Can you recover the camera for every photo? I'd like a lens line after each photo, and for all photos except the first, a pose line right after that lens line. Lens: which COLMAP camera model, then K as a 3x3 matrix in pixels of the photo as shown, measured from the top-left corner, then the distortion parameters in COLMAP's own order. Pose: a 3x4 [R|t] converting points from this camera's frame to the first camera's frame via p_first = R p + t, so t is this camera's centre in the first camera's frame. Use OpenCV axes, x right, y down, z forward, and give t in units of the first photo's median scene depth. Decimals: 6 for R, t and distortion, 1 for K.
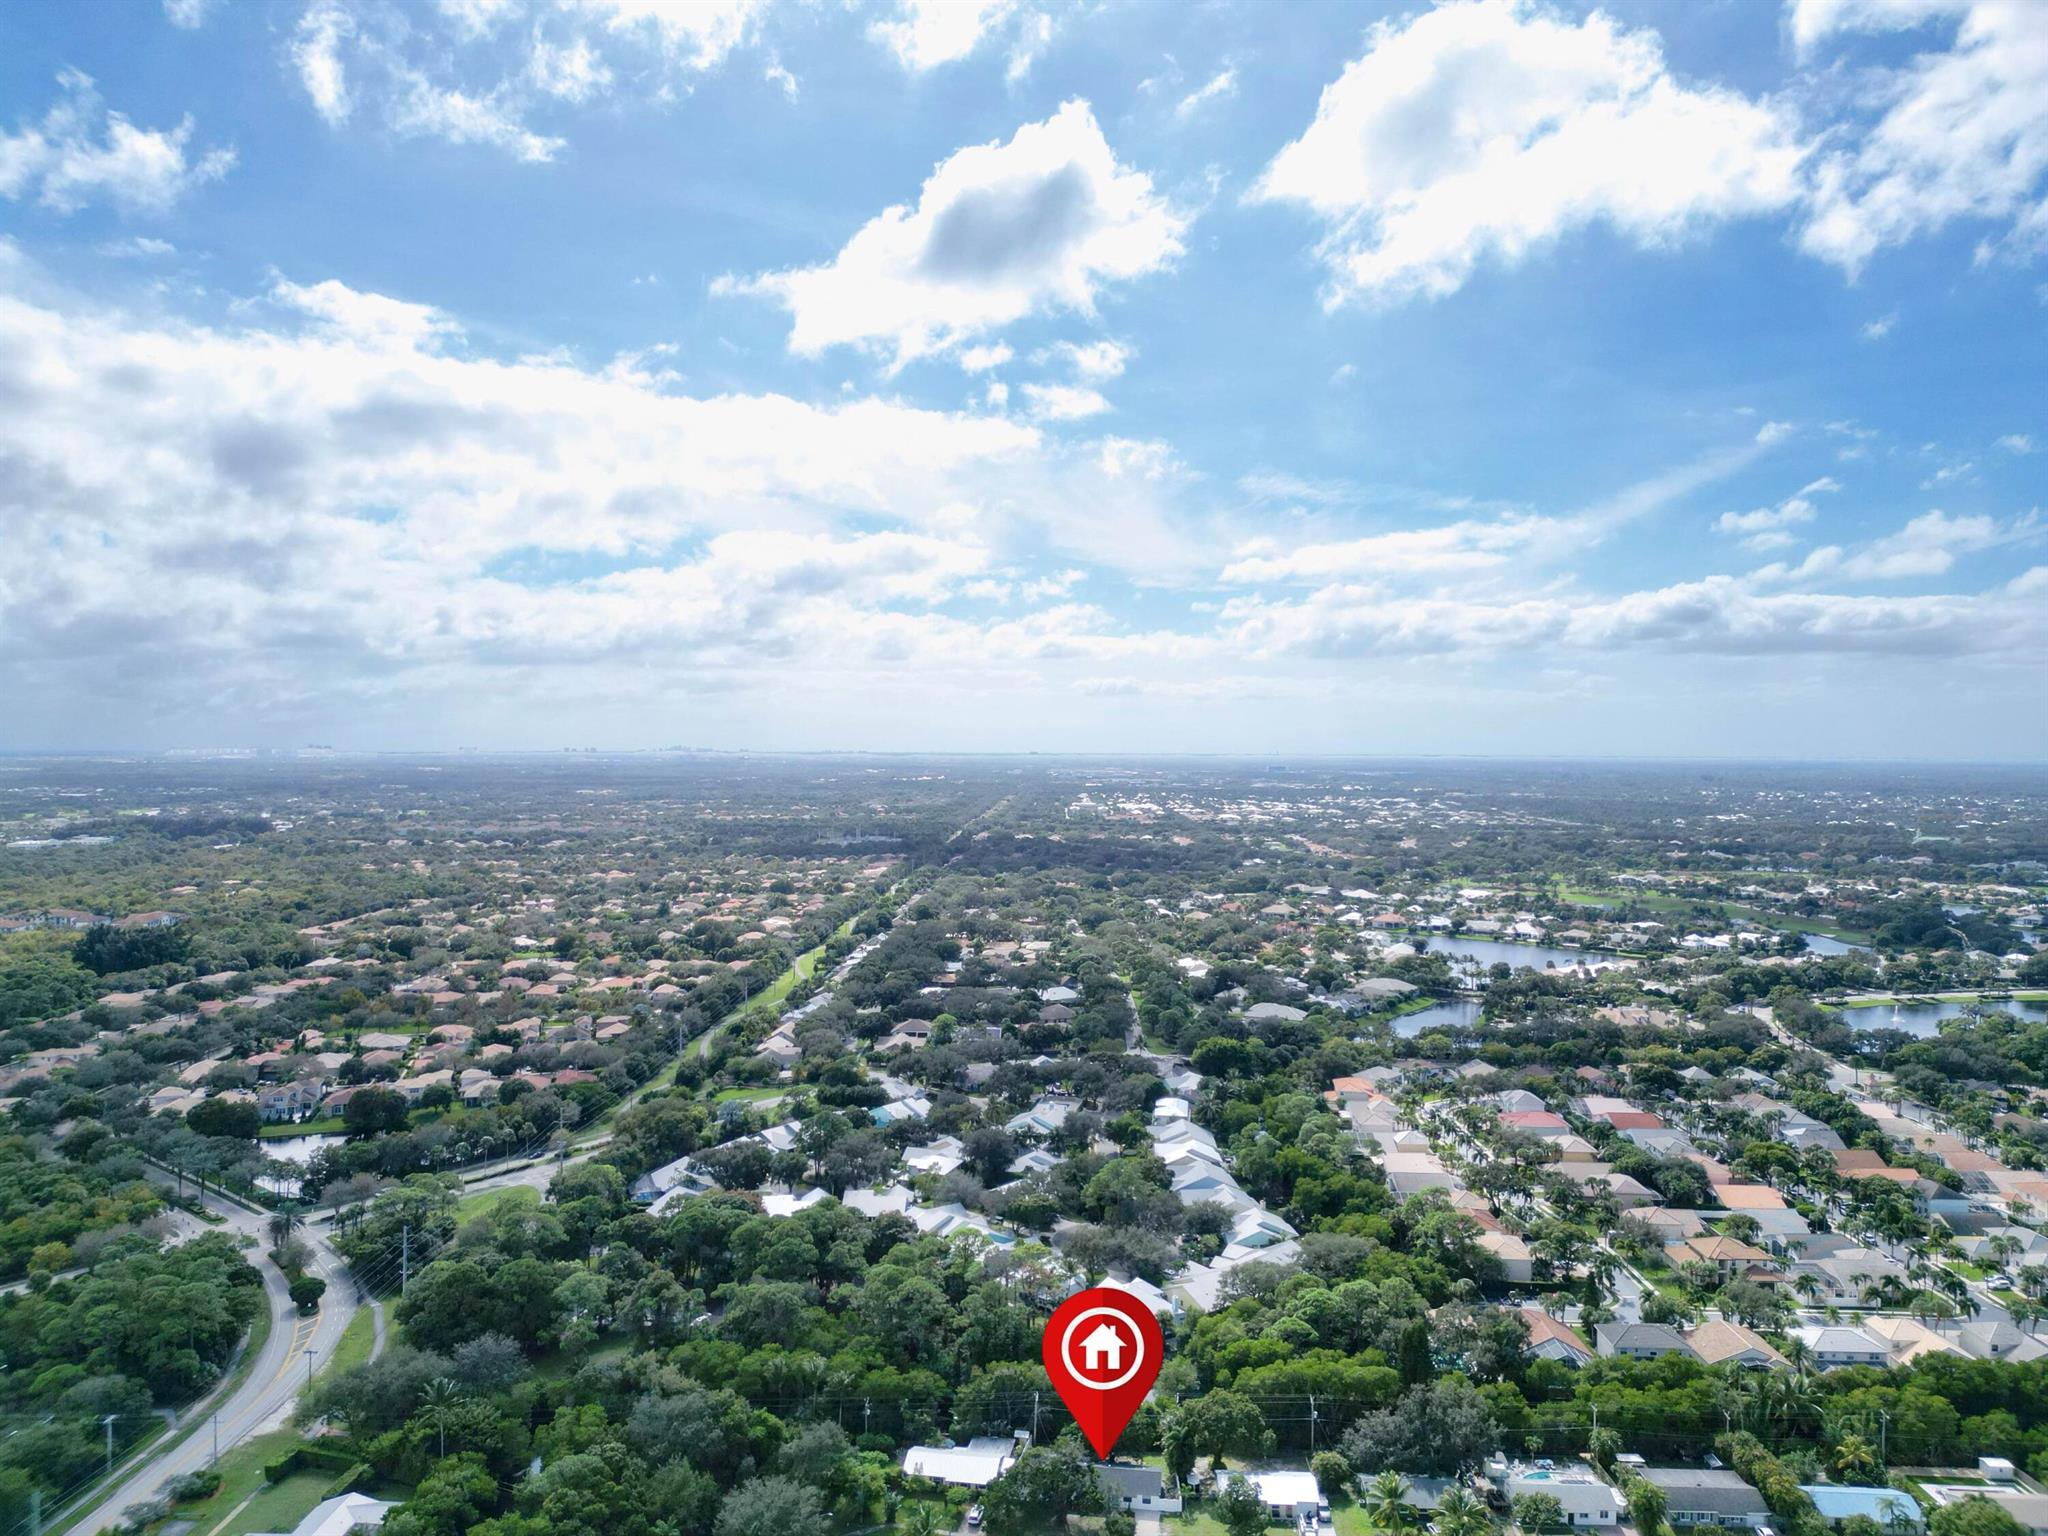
lens RADIAL K [[1453.4, 0, 1025.0], [0, 1453.4, 770.9], [0, 0, 1]] dist [0.028329, 0.000534]
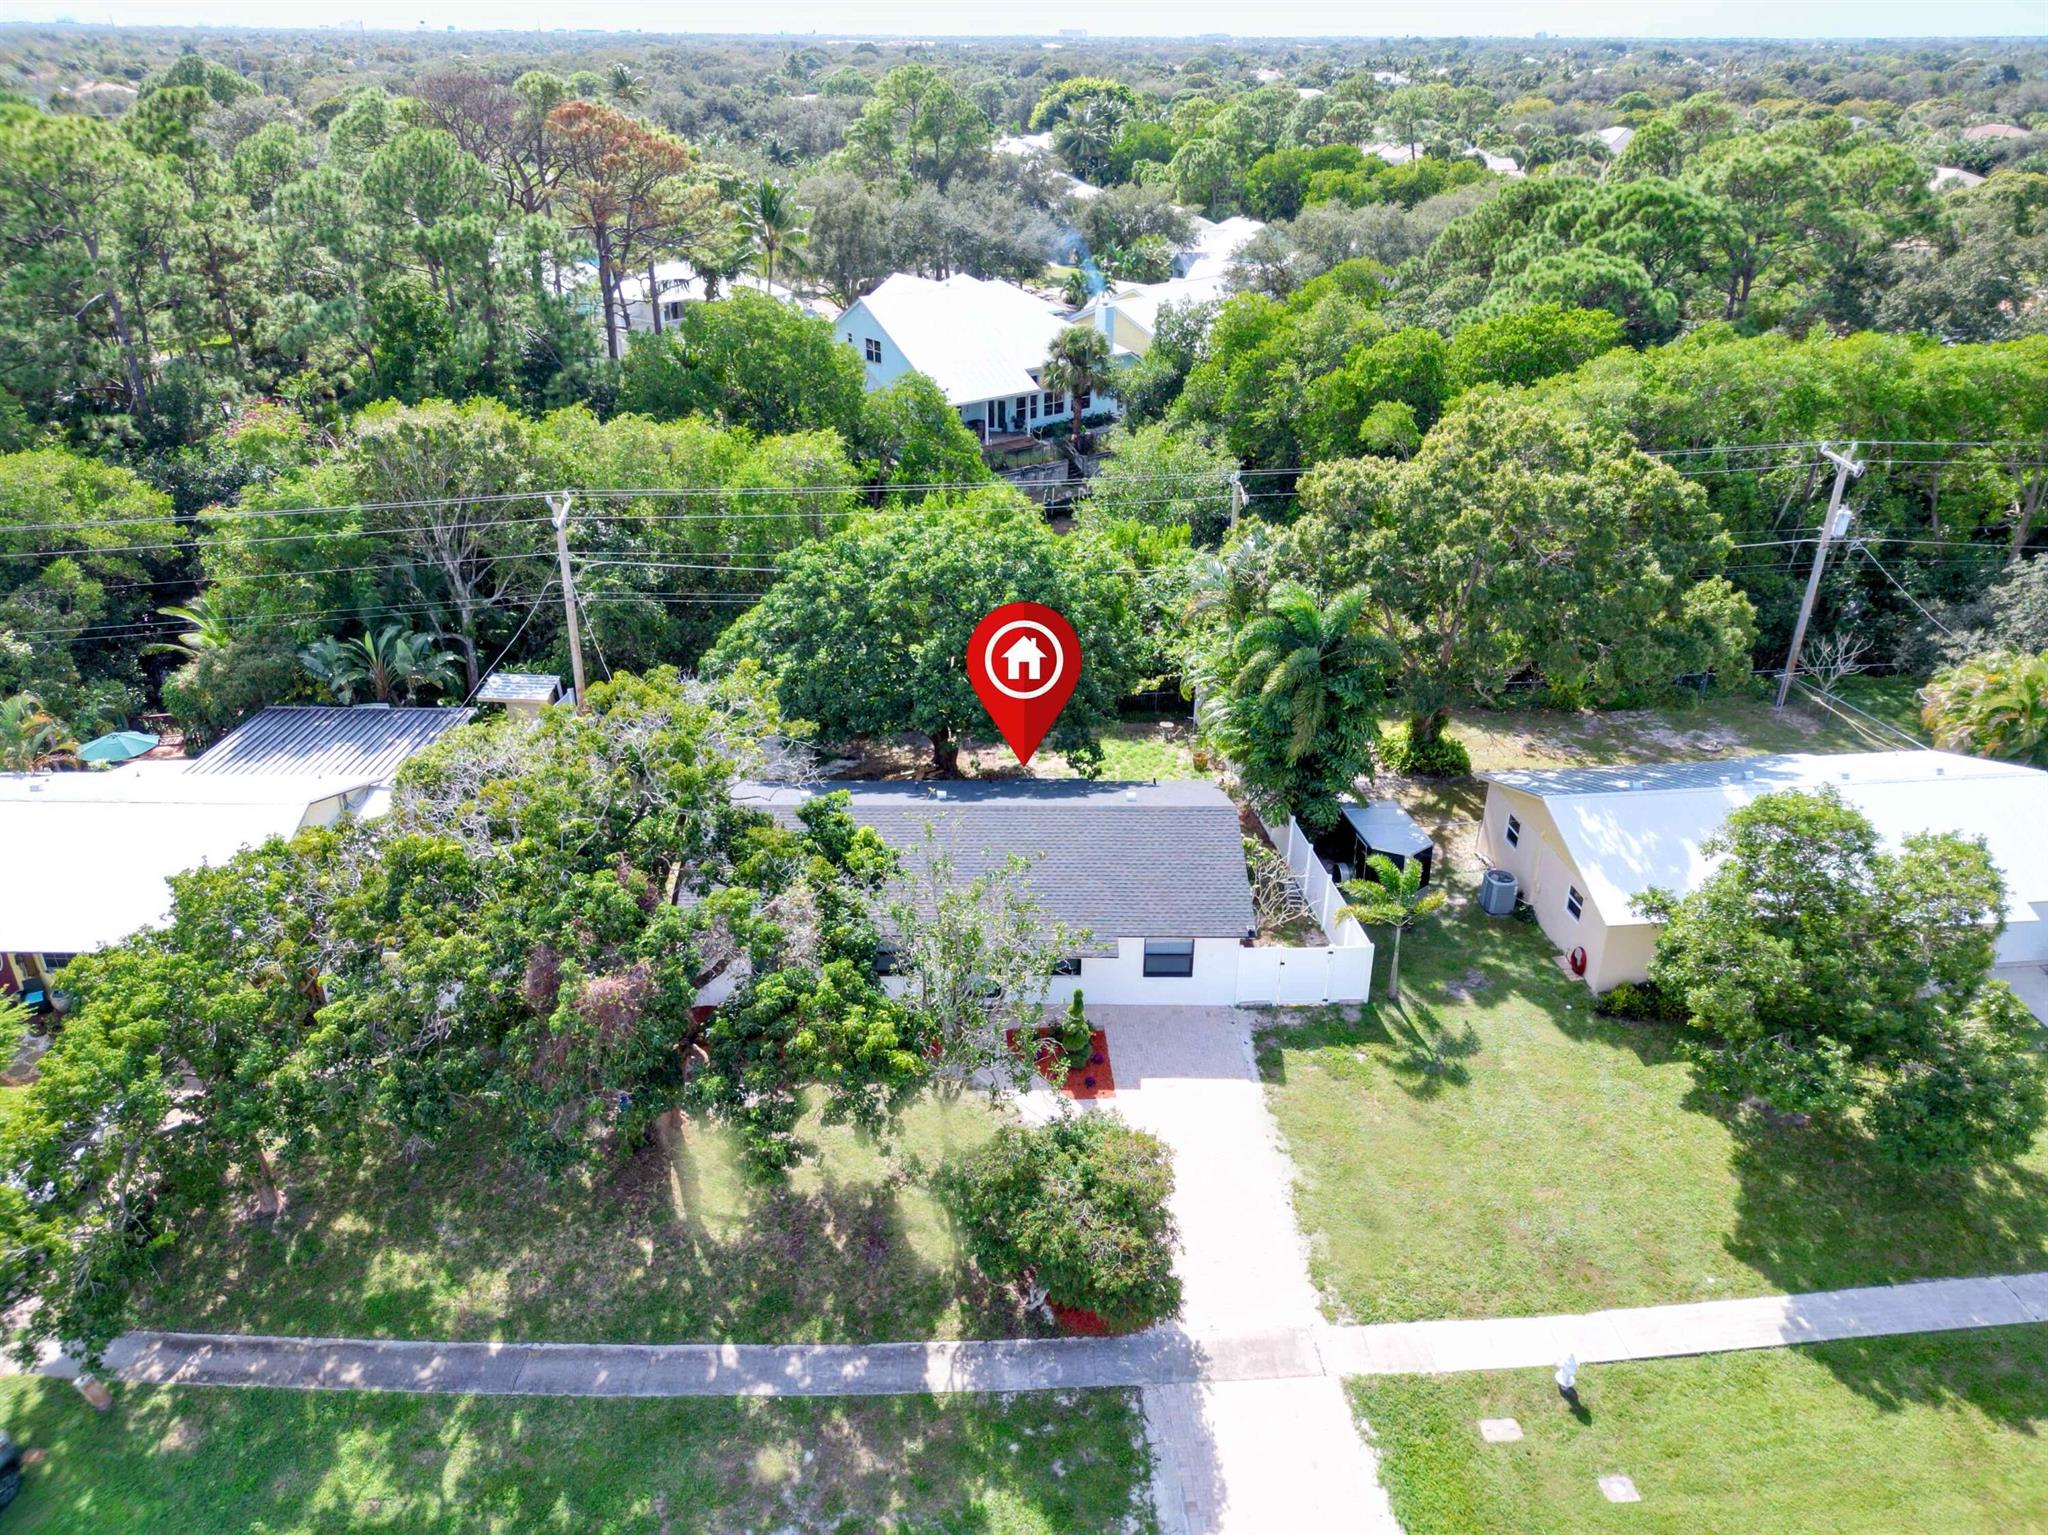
lens RADIAL K [[1453.4, 0, 1022.7], [0, 1453.4, 768.1], [0, 0, 1]] dist [0.028329, 0.000534]
pose [[0.988198, -0.060537, 0.140716, 0.043812], [-0.001060, 0.915875, 0.401461, 0.405725], [-0.153181, -0.396872, 0.905002, 0.849041]]
